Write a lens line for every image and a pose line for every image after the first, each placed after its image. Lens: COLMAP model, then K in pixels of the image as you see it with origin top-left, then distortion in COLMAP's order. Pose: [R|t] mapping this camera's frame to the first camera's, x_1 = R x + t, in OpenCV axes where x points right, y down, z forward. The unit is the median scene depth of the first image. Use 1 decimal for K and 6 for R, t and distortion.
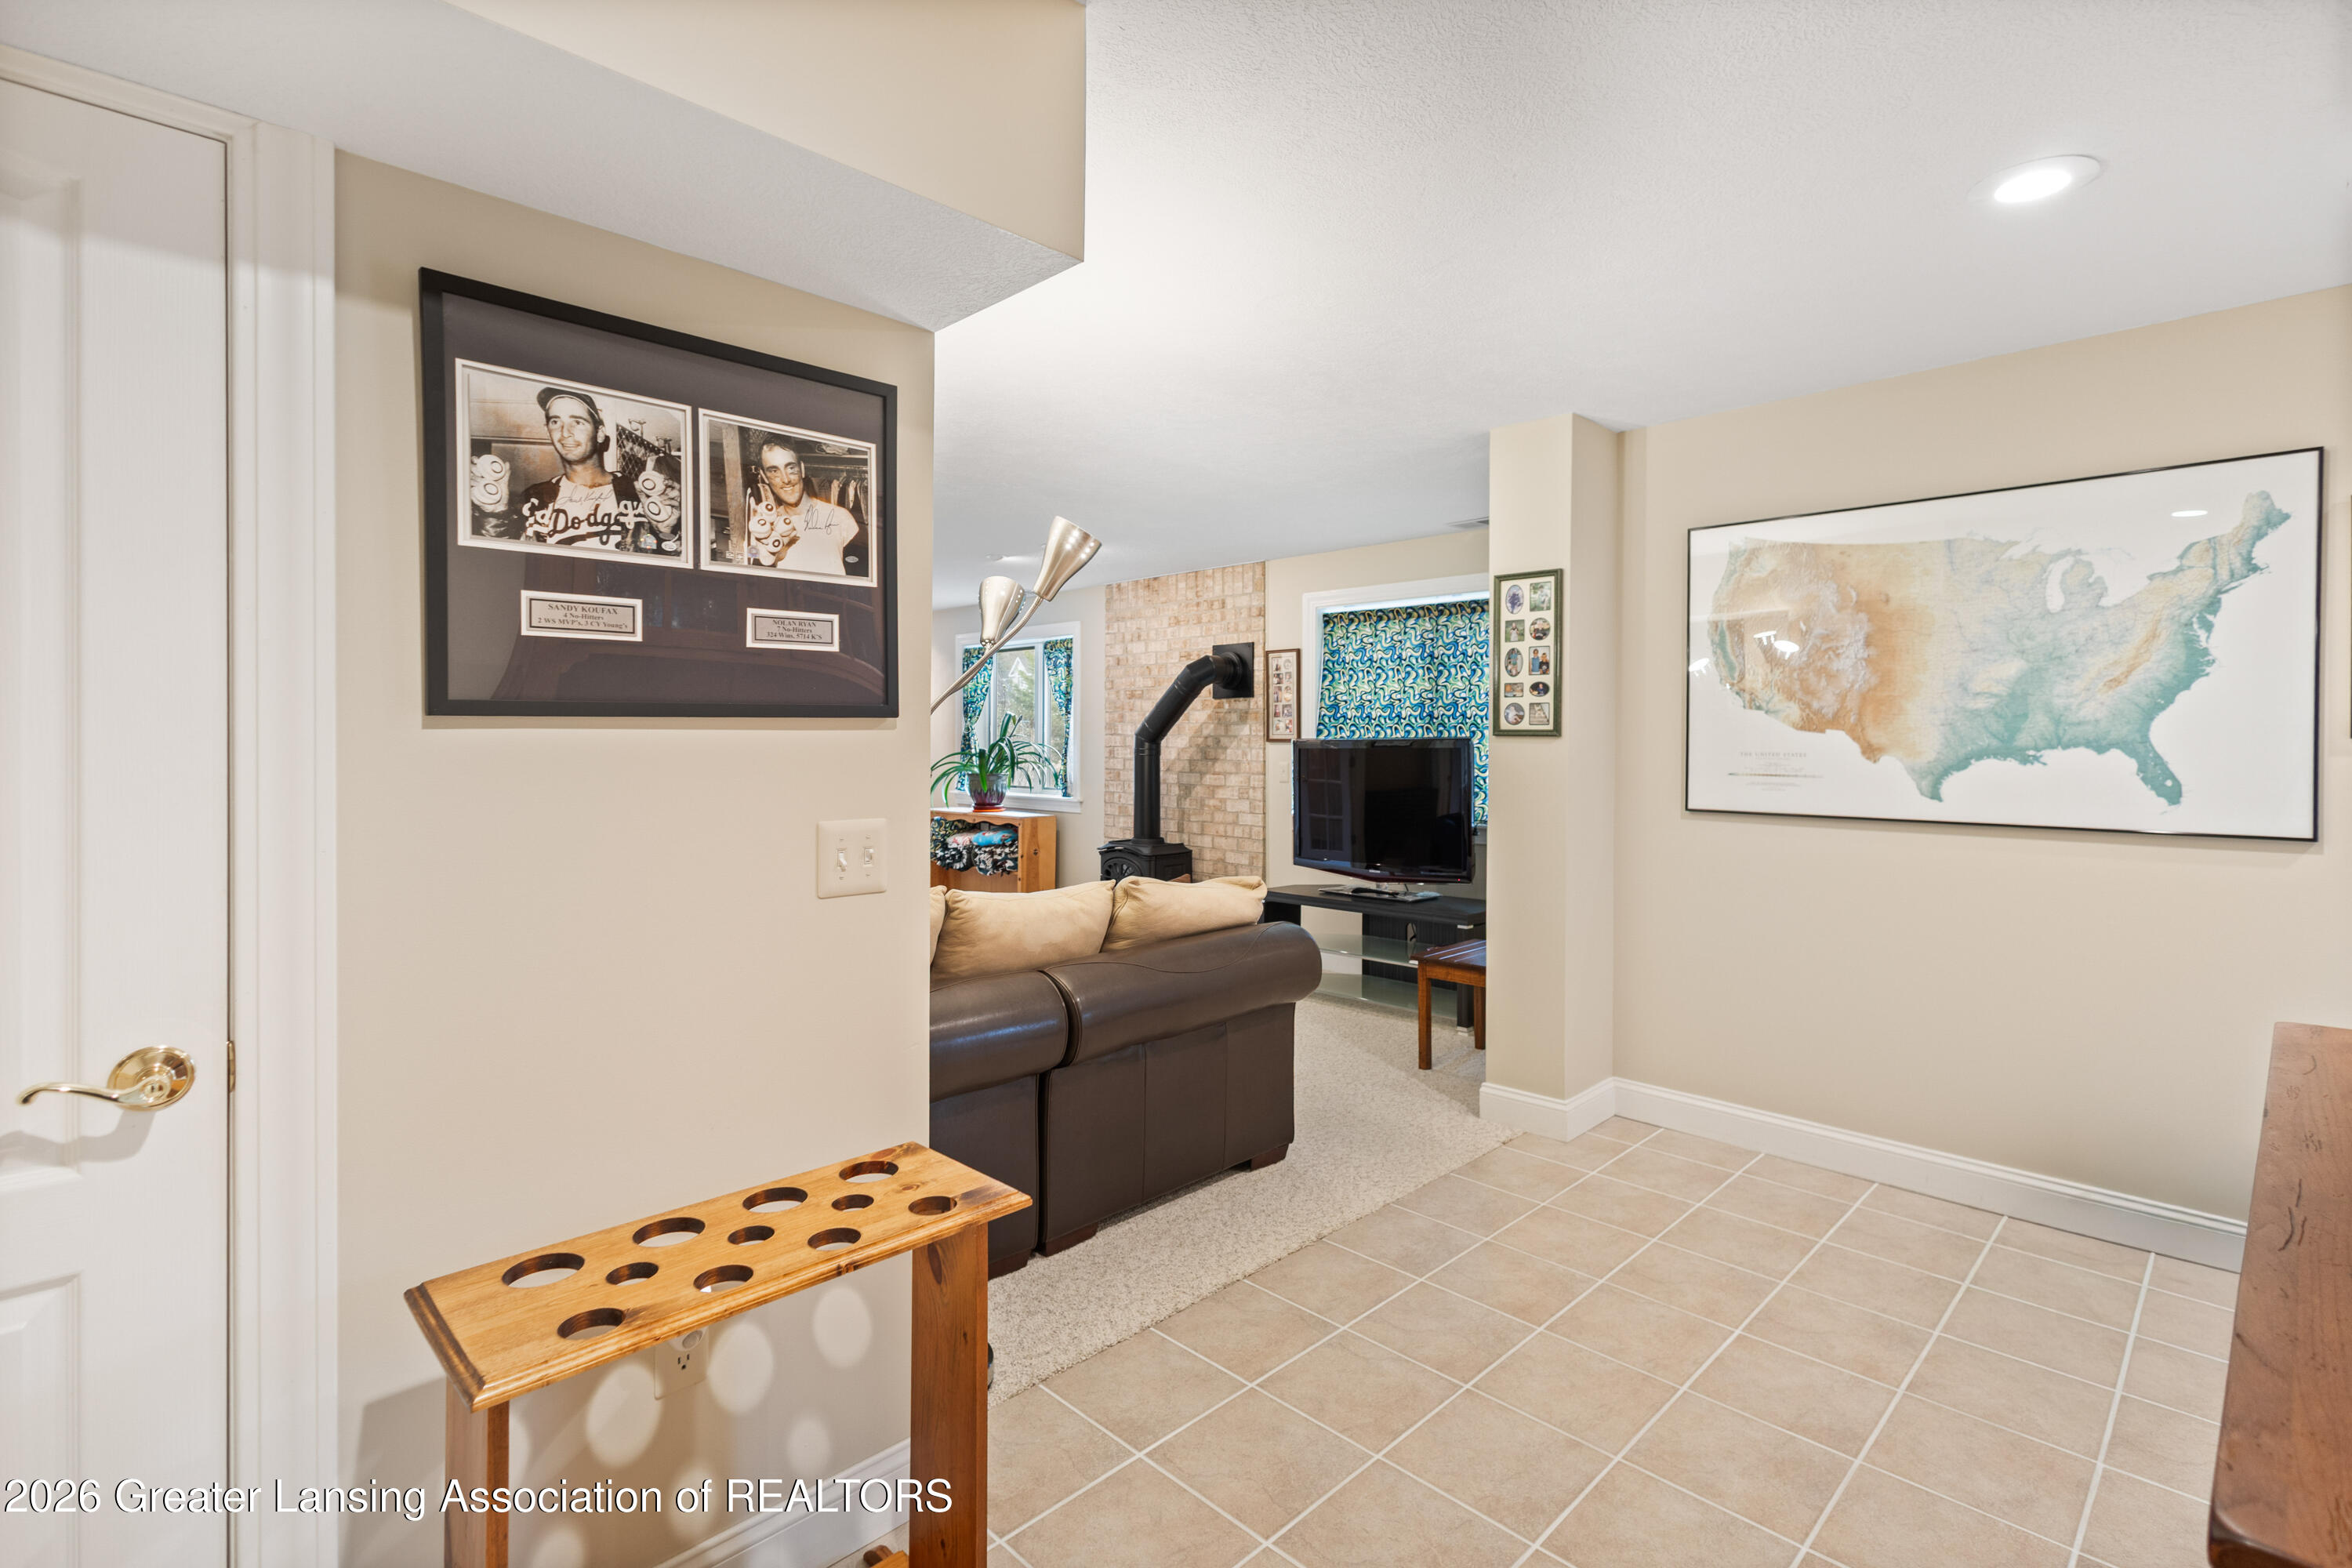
lens RADIAL K [[1091.5, 0, 1188.2], [0, 1091.5, 749.4], [0, 0, 1]] dist [0.003895, -0.000303]
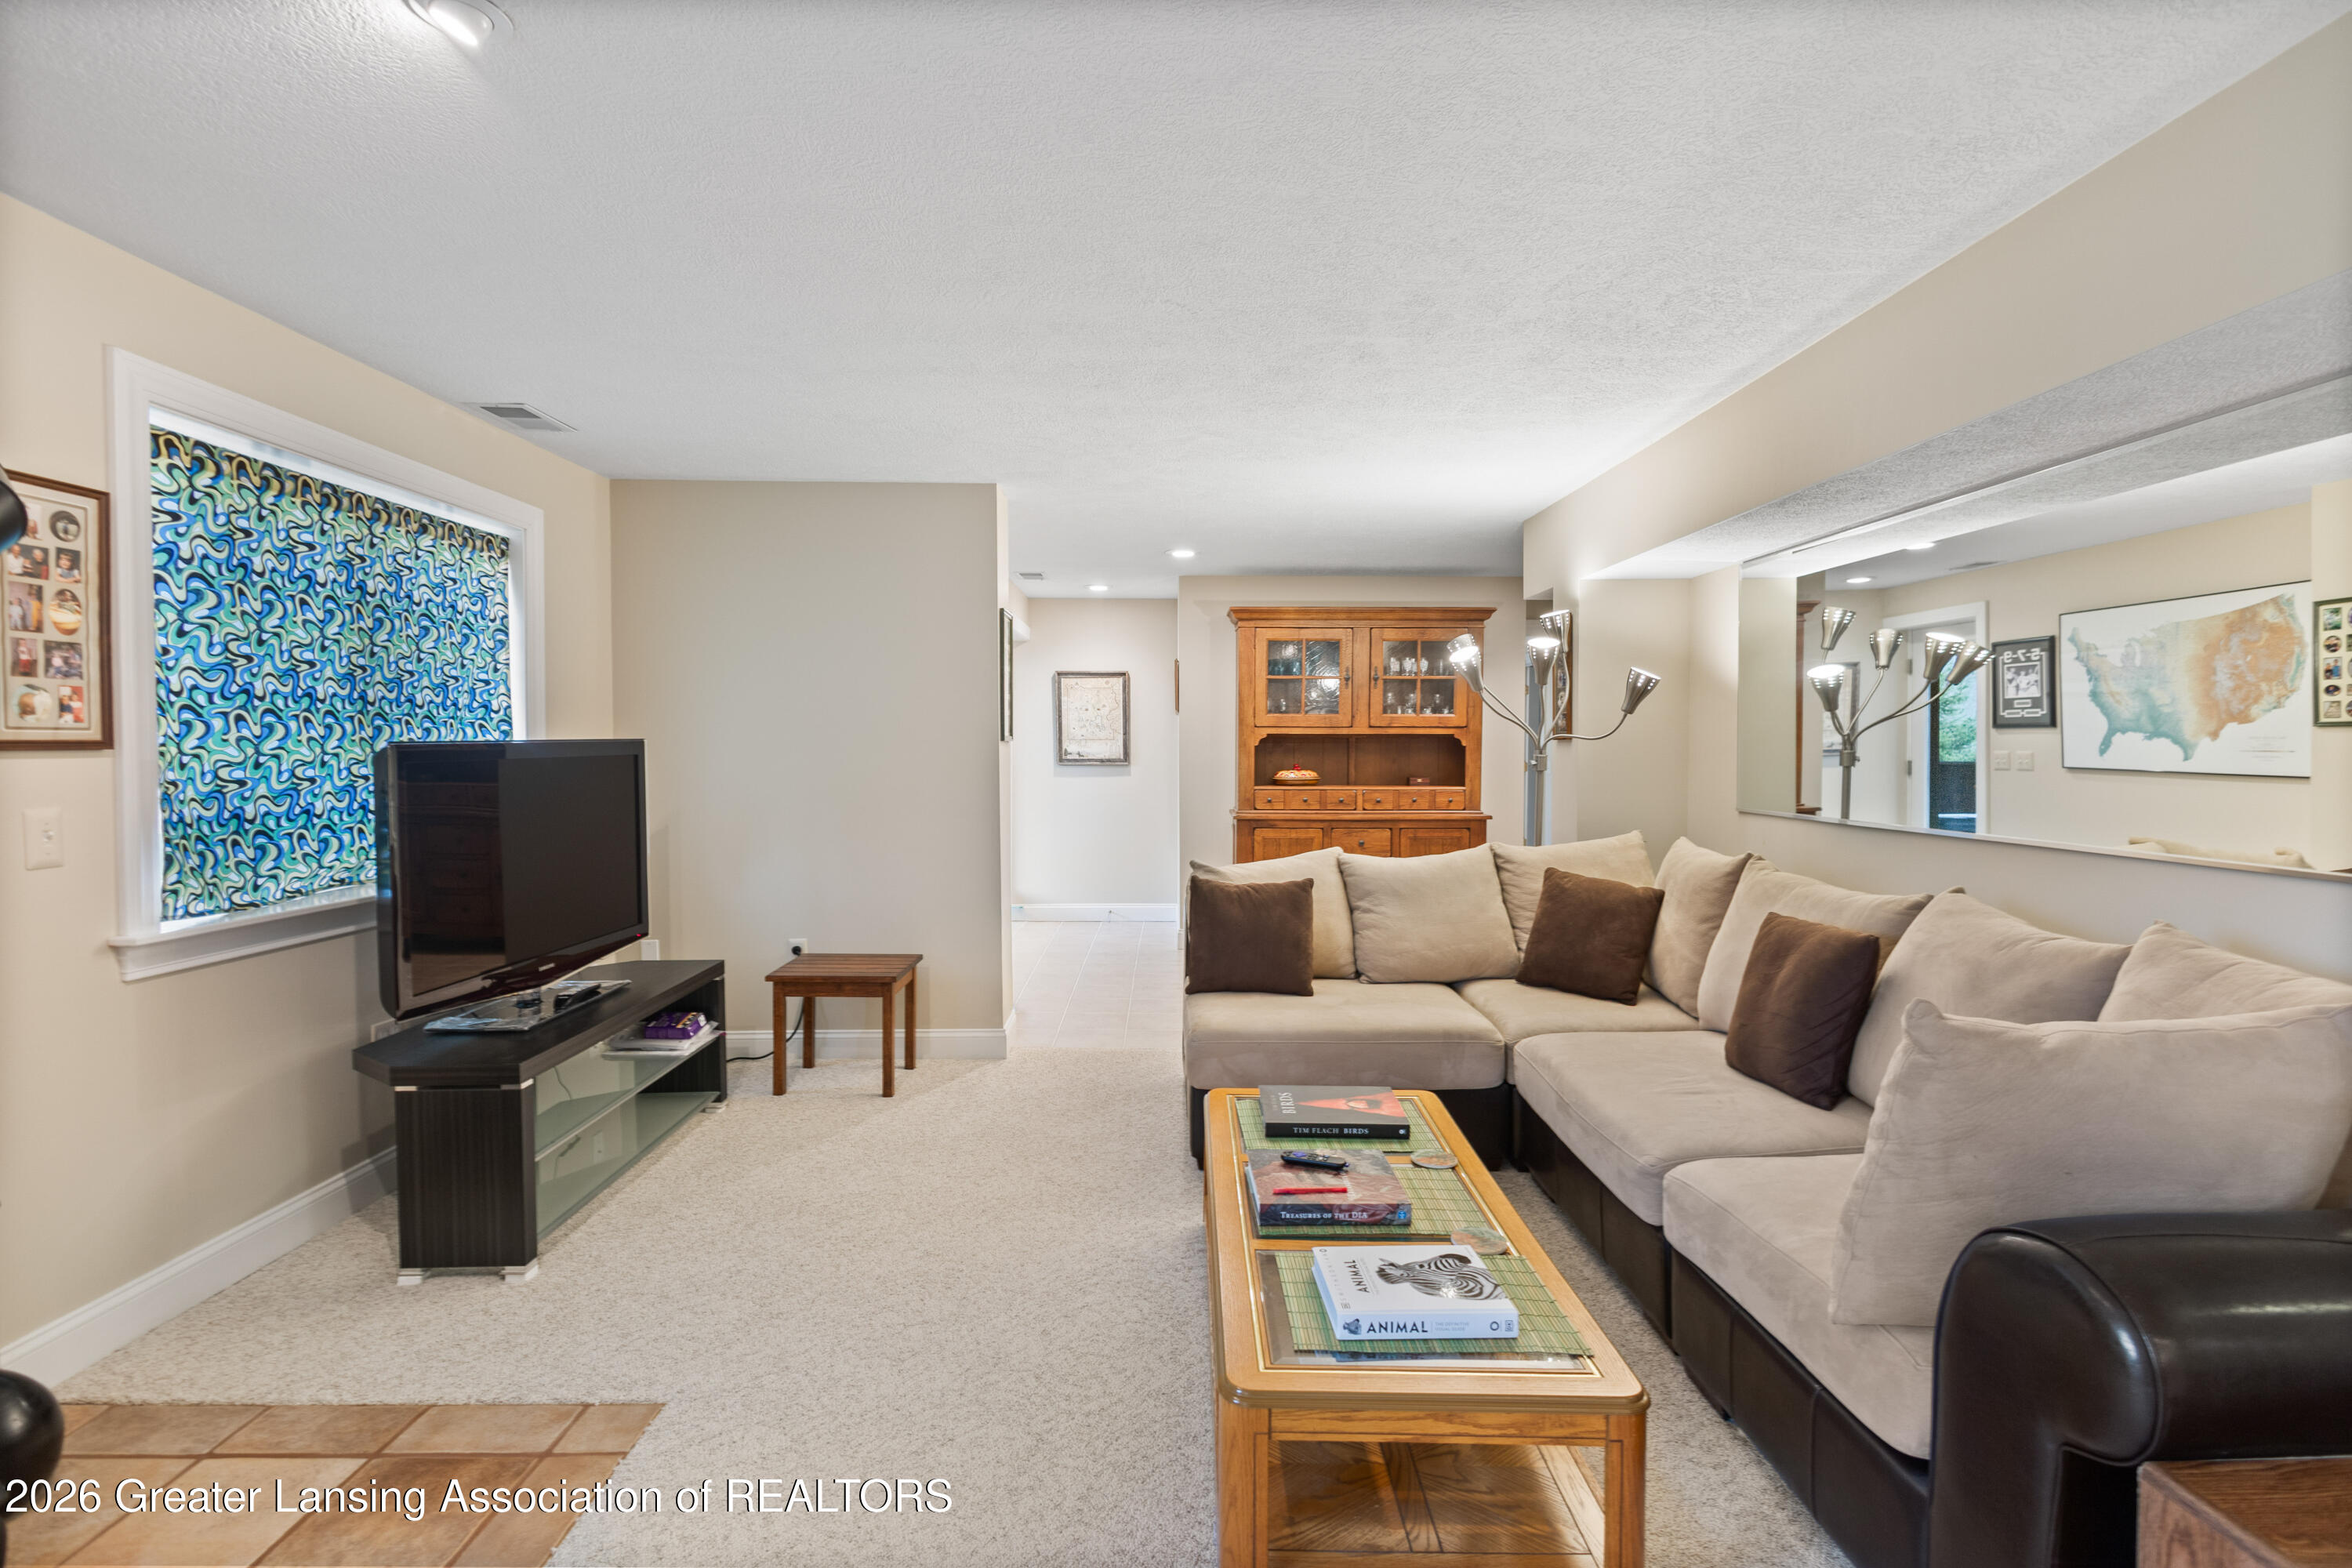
lens RADIAL K [[1101.9, 0, 1159.8], [0, 1101.9, 776.1], [0, 0, 1]] dist [0.009578, 0.000061]
pose [[-0.712713, -0.014990, 0.701295, -0.401763], [0.003054, 0.999696, 0.024471, -0.005815], [-0.701449, 0.019583, -0.712451, 0.992847]]
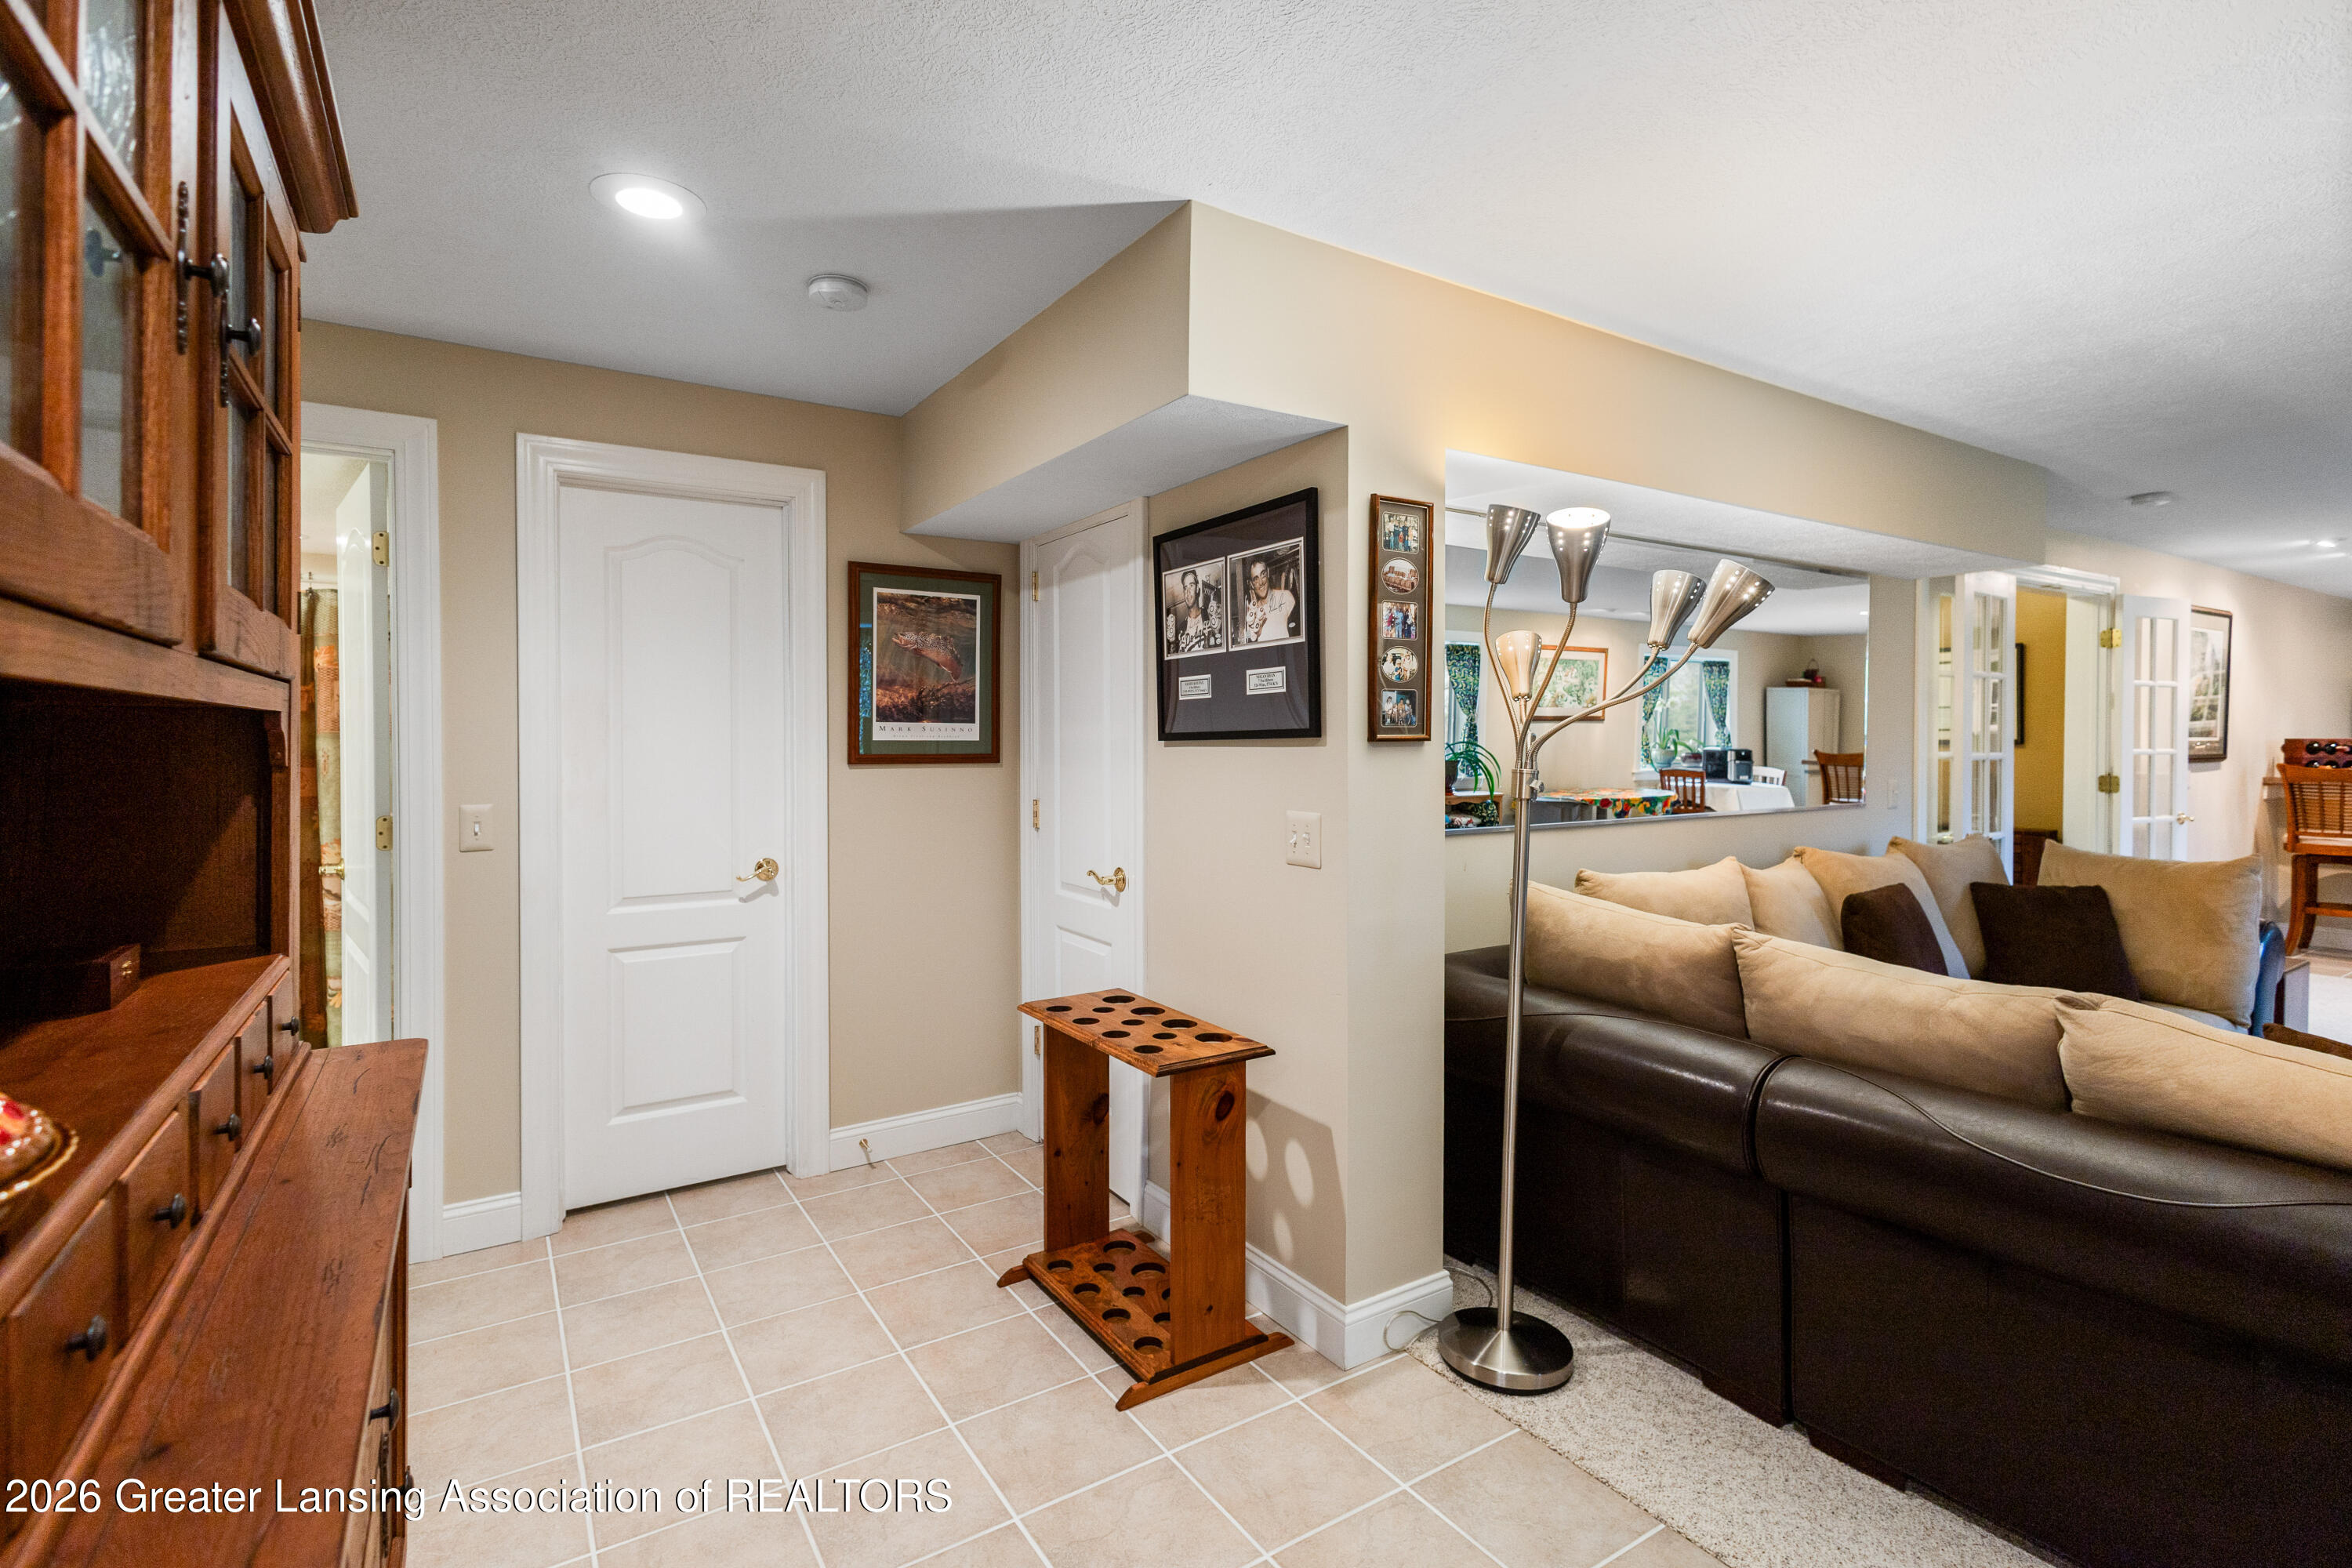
lens RADIAL K [[1100.1, 0, 1177.3], [0, 1100.1, 754.8], [0, 0, 1]] dist [0.010427, -0.000043]
pose [[-0.209678, 0.013833, -0.977673, 0.287639], [-0.005140, 0.999871, 0.015250, -0.007527], [0.977757, 0.008222, -0.209580, 0.300567]]
